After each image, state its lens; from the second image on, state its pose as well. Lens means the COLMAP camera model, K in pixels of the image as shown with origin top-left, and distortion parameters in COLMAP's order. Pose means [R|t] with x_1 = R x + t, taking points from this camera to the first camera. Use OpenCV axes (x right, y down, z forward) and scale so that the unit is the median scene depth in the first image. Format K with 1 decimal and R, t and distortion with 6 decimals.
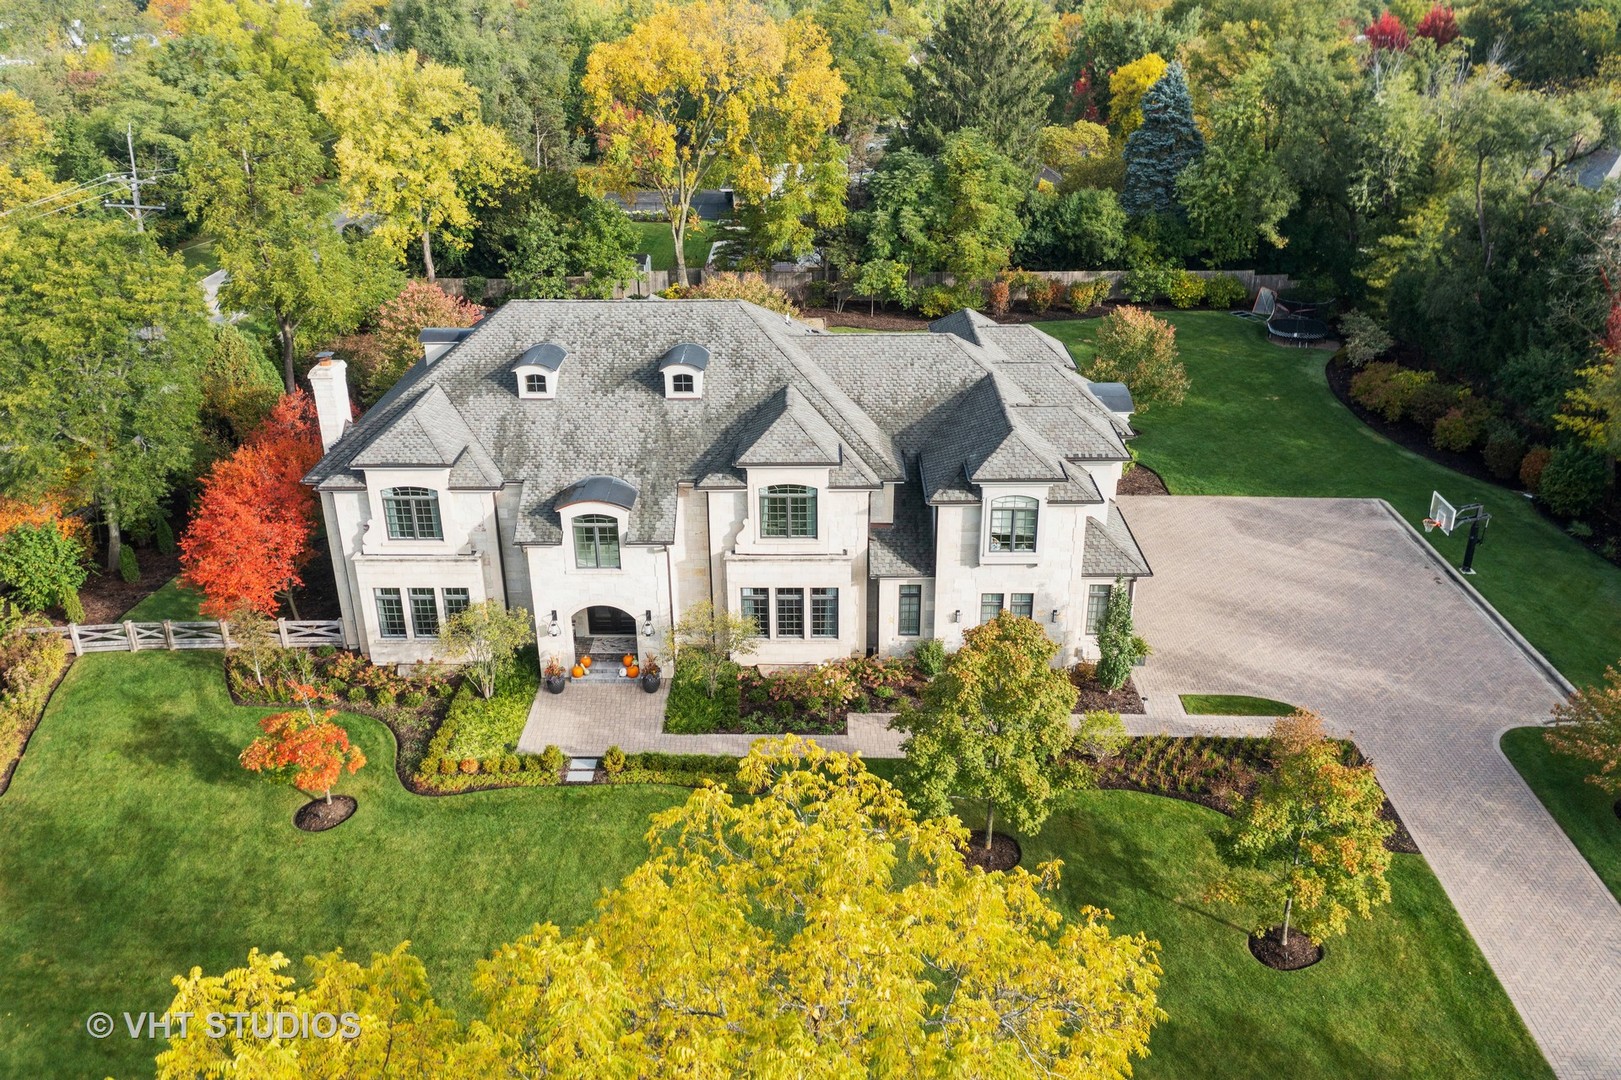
lens RADIAL K [[1280.0, 0, 806.1], [0, 1280.0, 529.0], [0, 0, 1]] dist [0.008382, -0.001981]
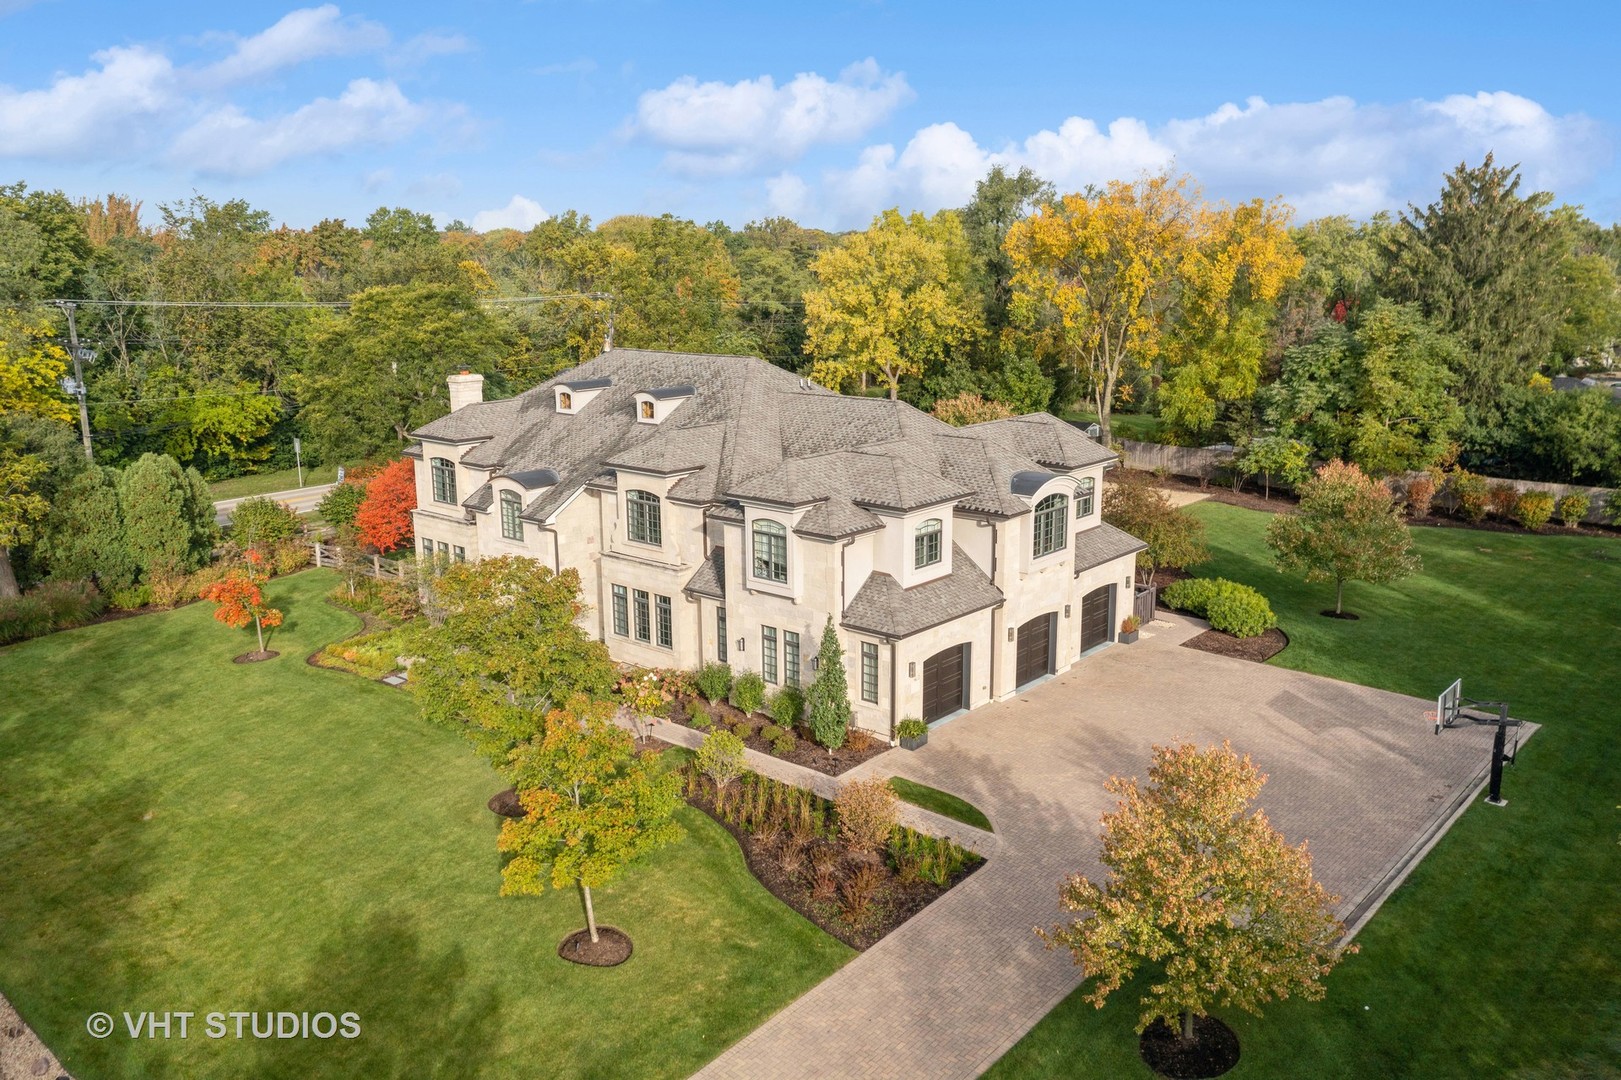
lens RADIAL K [[1280.0, 0, 805.3], [0, 1280.0, 538.9], [0, 0, 1]] dist [0.008382, -0.001981]
pose [[0.765336, 0.142956, -0.627554, 0.764231], [-0.262711, 0.959487, -0.101821, 0.077684], [0.587574, 0.242793, 0.771886, 0.240321]]
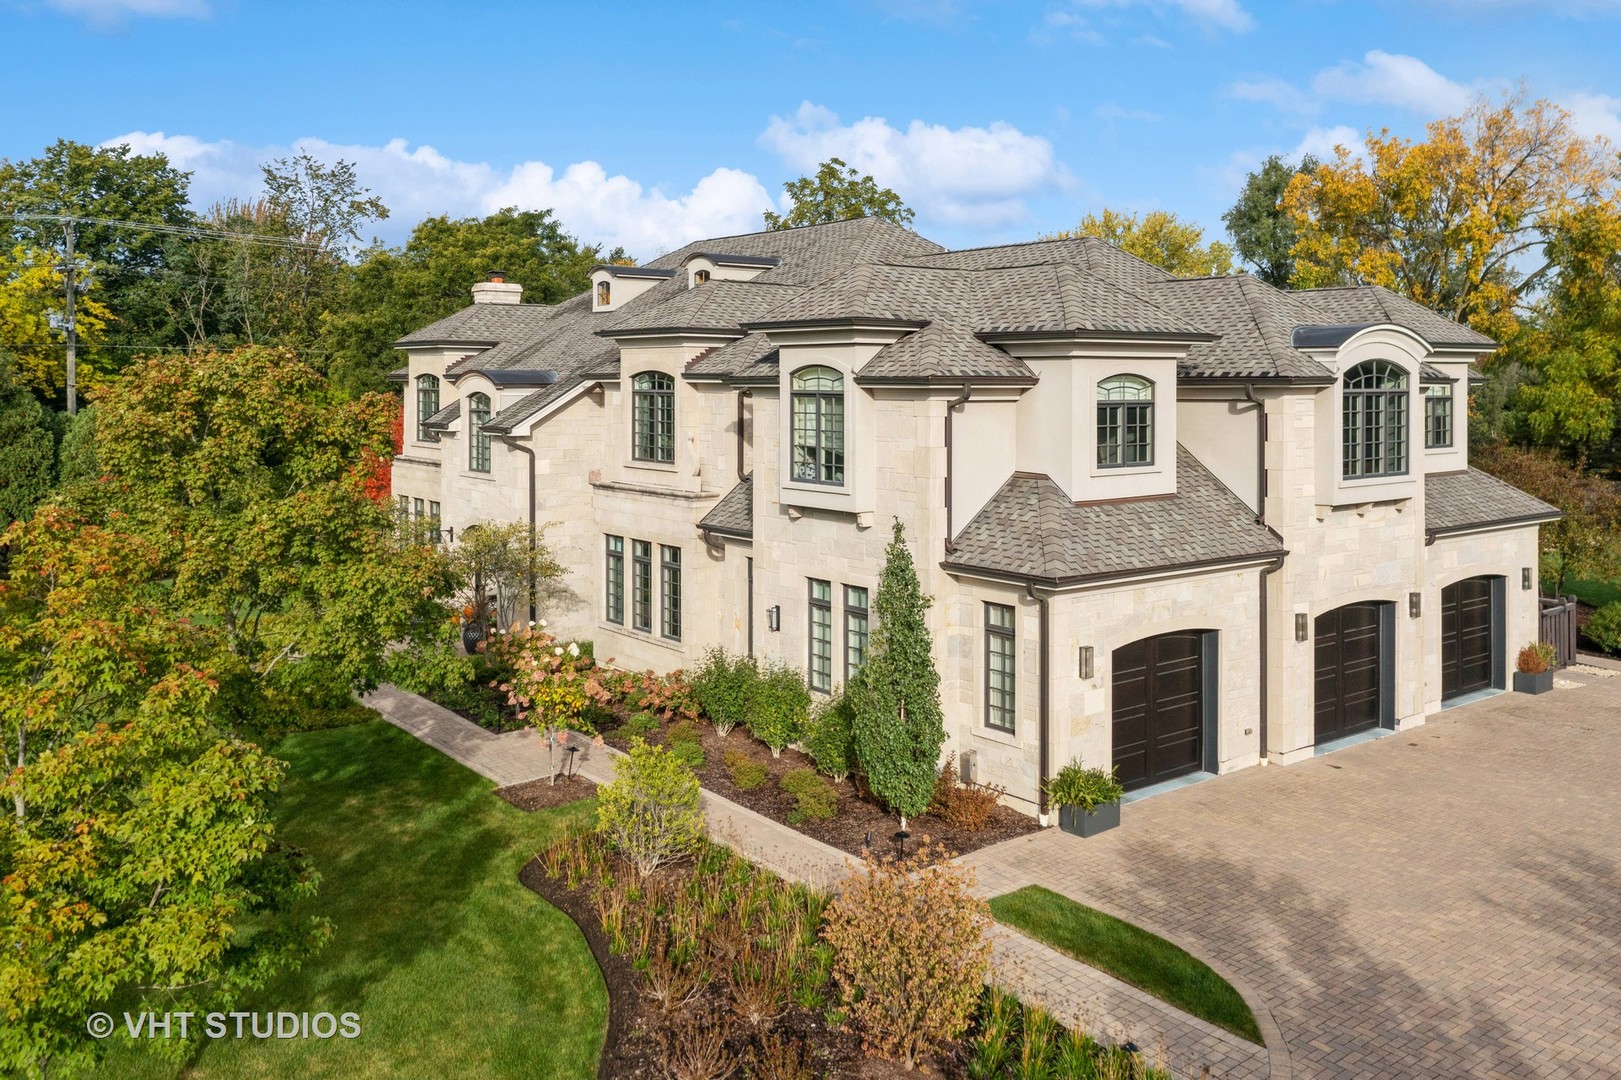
lens RADIAL K [[1339.6, 0, 804.8], [0, 1339.6, 379.6], [0, 0, 1]] dist [0.011867, -0.000814]
pose [[0.624850, 0.012099, -0.780651, 0.560184], [-0.326026, 0.912573, -0.246814, 0.111206], [0.709415, 0.408734, 0.574166, 0.642020]]
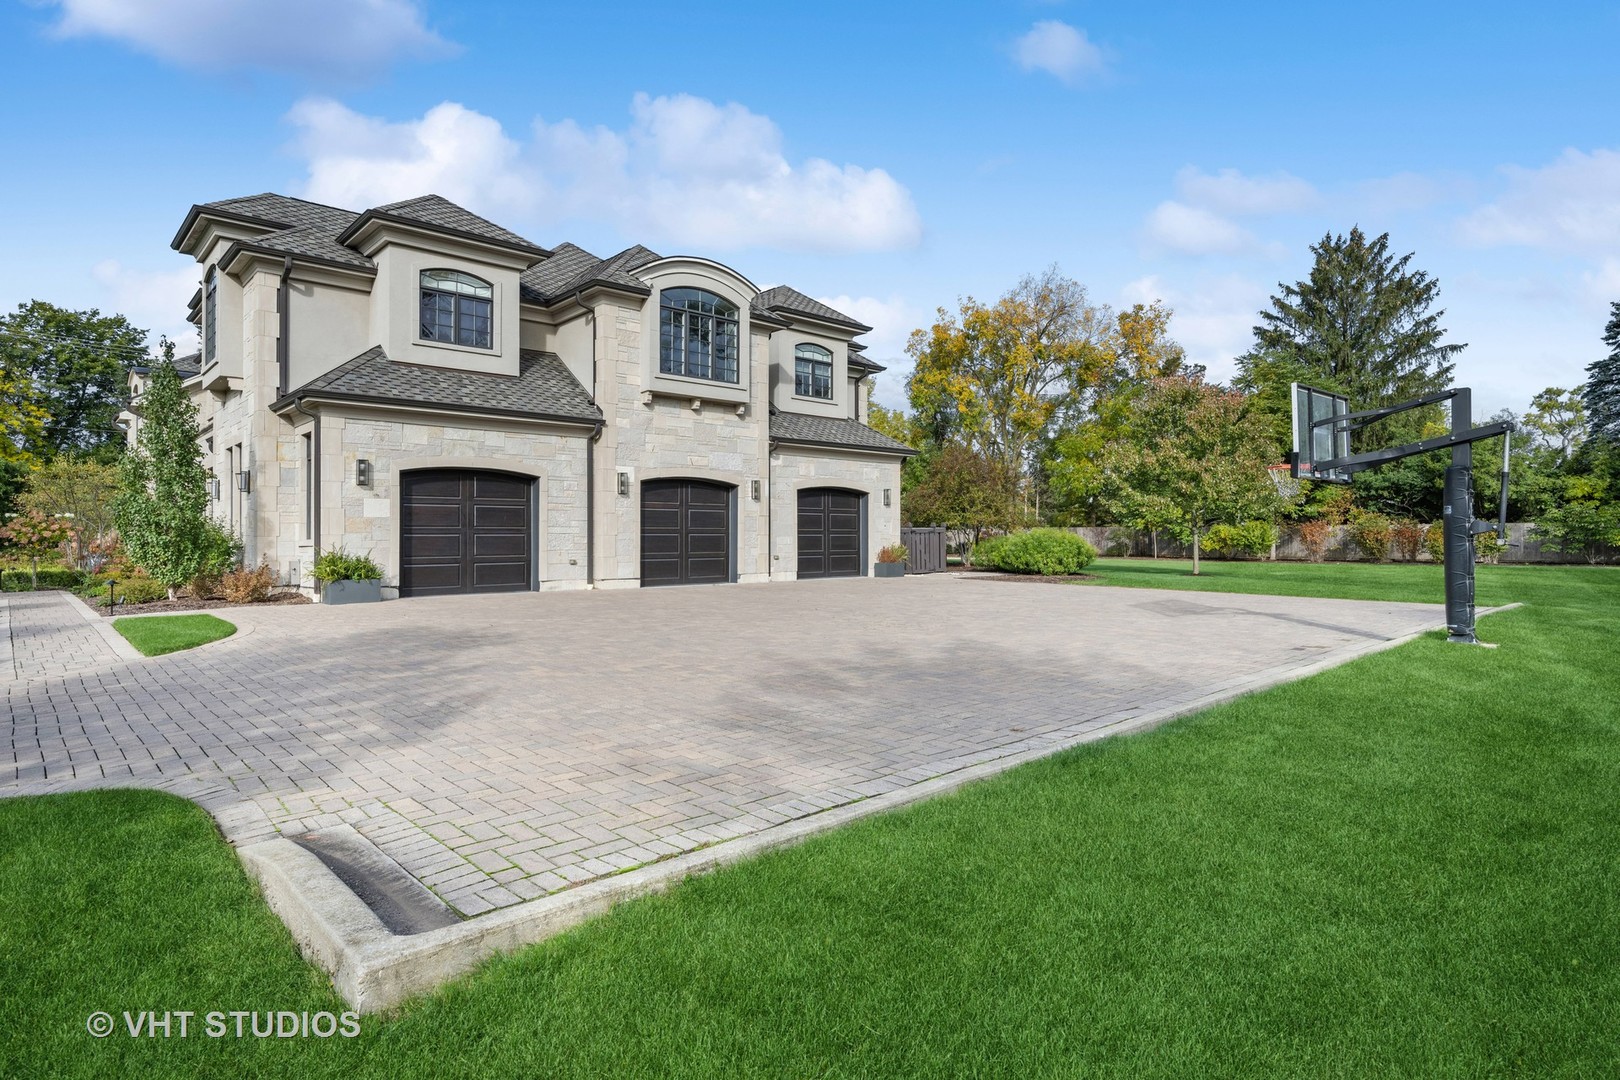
lens RADIAL K [[868.4, 0, 808.9], [0, 868.4, 544.0], [0, 0, 1]] dist [-0.006982, -0.000493]
pose [[0.694279, 0.006072, -0.719680, 0.651570], [-0.292919, 0.915780, -0.274855, 0.126409], [0.657400, 0.401634, 0.637586, 0.922536]]
